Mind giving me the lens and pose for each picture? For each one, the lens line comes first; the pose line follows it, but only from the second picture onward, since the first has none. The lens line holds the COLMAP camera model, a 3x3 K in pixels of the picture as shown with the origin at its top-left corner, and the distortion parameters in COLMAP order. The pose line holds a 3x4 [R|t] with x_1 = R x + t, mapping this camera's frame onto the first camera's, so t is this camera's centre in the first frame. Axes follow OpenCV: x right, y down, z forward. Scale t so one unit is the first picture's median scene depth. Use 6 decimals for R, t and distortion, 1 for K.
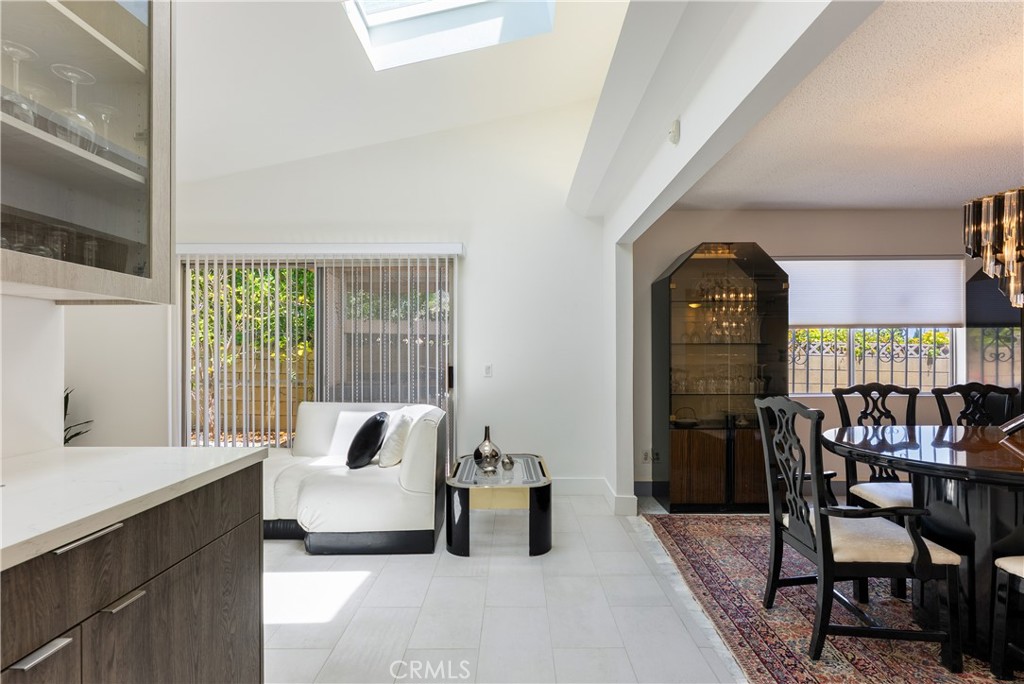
lens RADIAL K [[458.3, 0, 515.5], [0, 458.3, 361.6], [0, 0, 1]] dist [-0.001582, -0.000136]
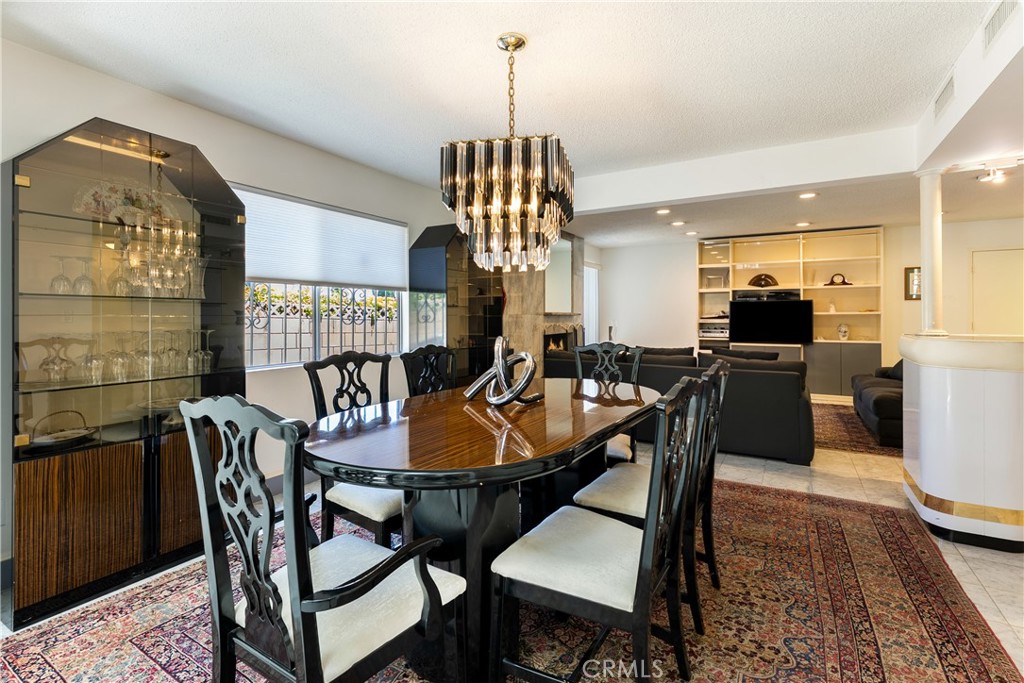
lens RADIAL K [[474.6, 0, 509.5], [0, 474.6, 313.3], [0, 0, 1]] dist [-0.001116, -0.000683]
pose [[0.502232, 0.008964, 0.864686, 0.200620], [0.010466, 0.999810, -0.016444, -0.003703], [-0.864670, 0.017308, 0.502043, 0.333806]]
